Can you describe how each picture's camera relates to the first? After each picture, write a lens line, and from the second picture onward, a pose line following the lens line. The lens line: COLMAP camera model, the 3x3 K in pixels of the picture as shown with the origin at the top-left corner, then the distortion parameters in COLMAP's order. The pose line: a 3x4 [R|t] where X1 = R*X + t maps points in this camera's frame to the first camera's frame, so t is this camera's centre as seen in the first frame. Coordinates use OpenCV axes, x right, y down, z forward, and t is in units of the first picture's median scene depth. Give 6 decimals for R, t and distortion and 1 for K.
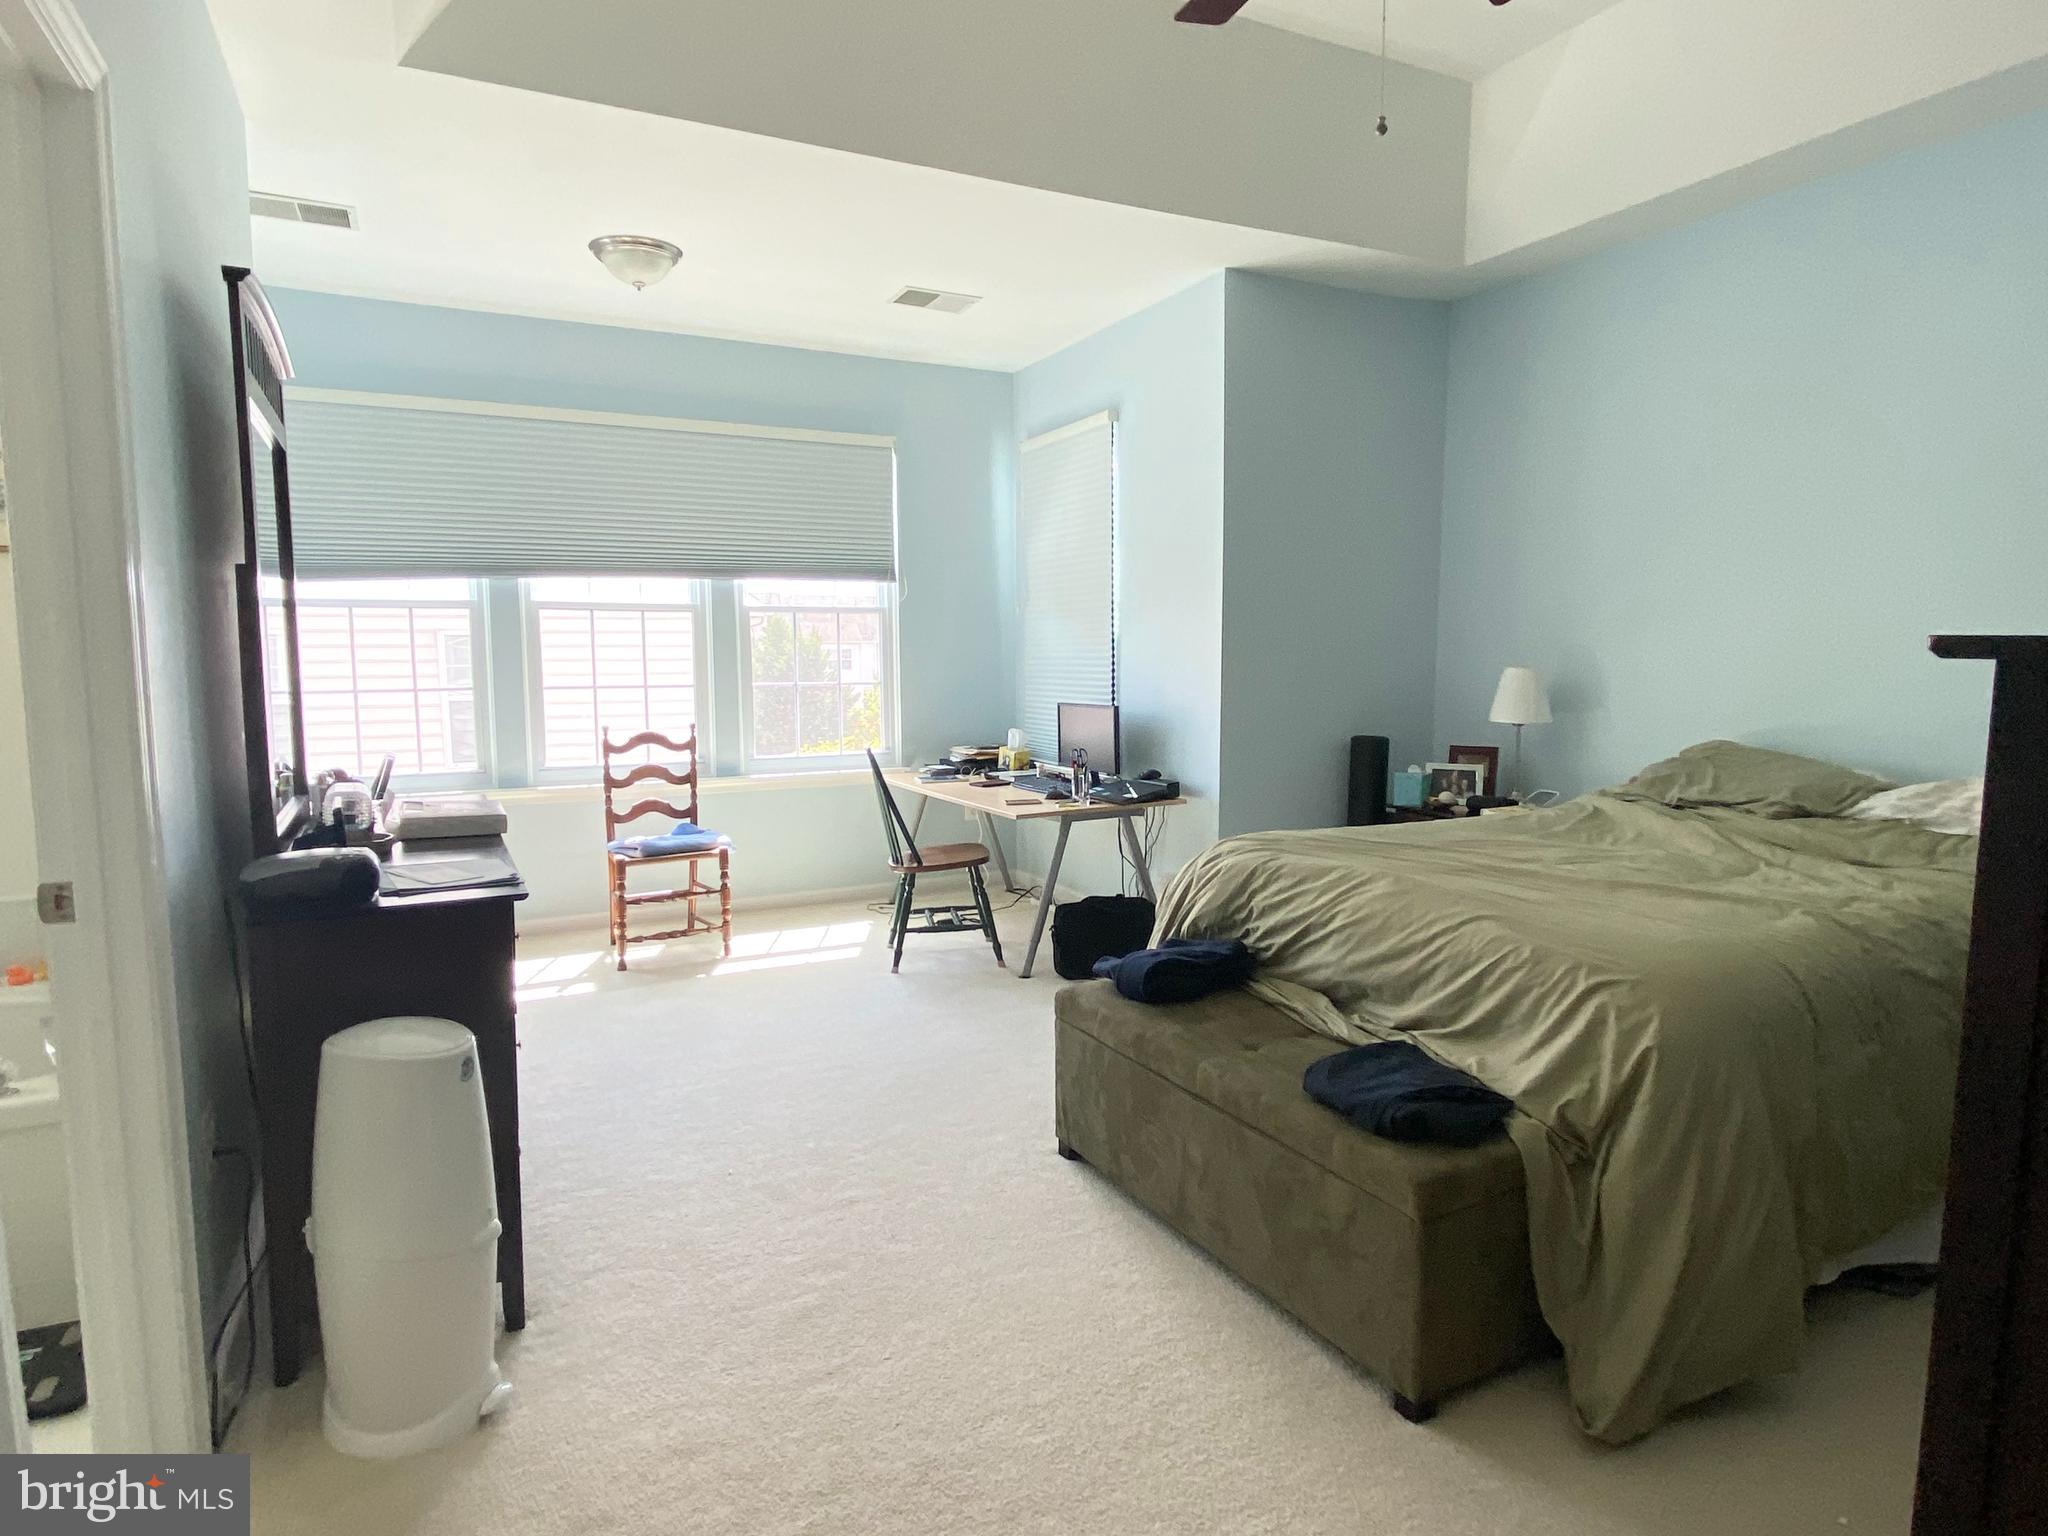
lens RADIAL K [[1181.2, 0, 1024.0], [0, 1181.2, 768.0], [0, 0, 1]] dist [0.117091, -0.108159]
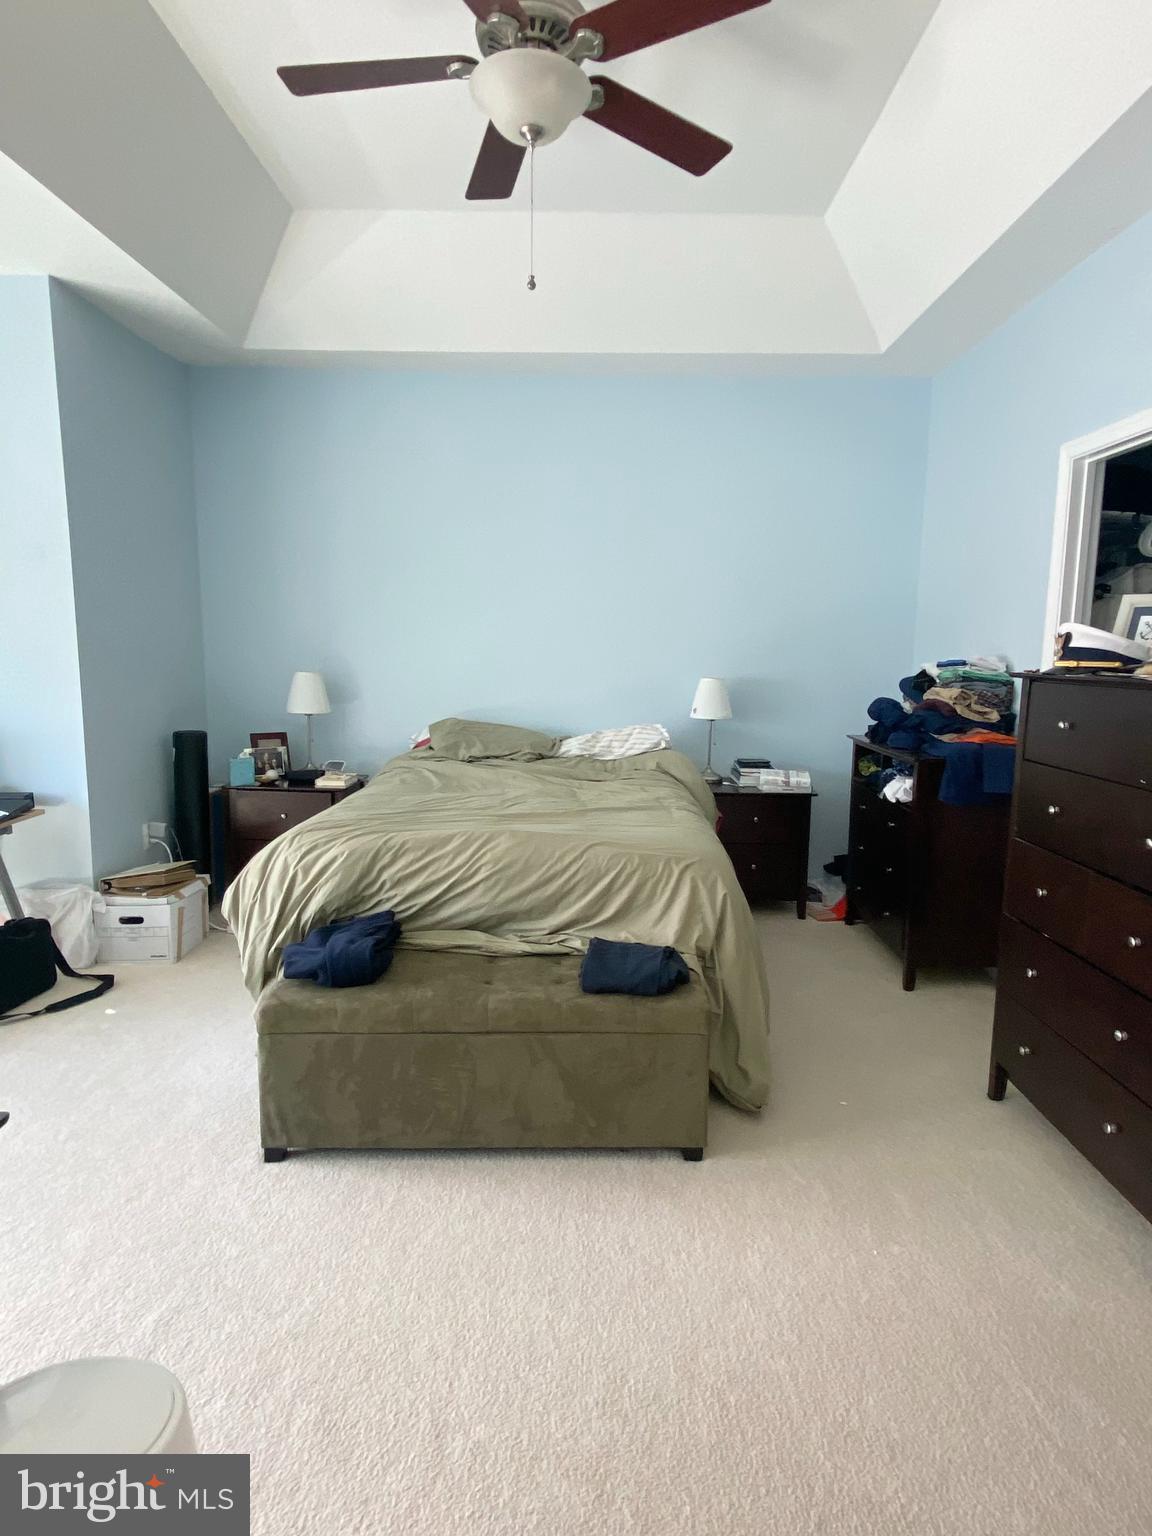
lens RADIAL K [[885.9, 0, 576.0], [0, 885.9, 768.0], [0, 0, 1]] dist [0.117091, -0.108159]
pose [[0.455001, -0.116750, 0.882805, -0.500343], [0.078984, 0.992752, 0.090582, -0.063417], [-0.886981, 0.028513, 0.460924, 0.395881]]
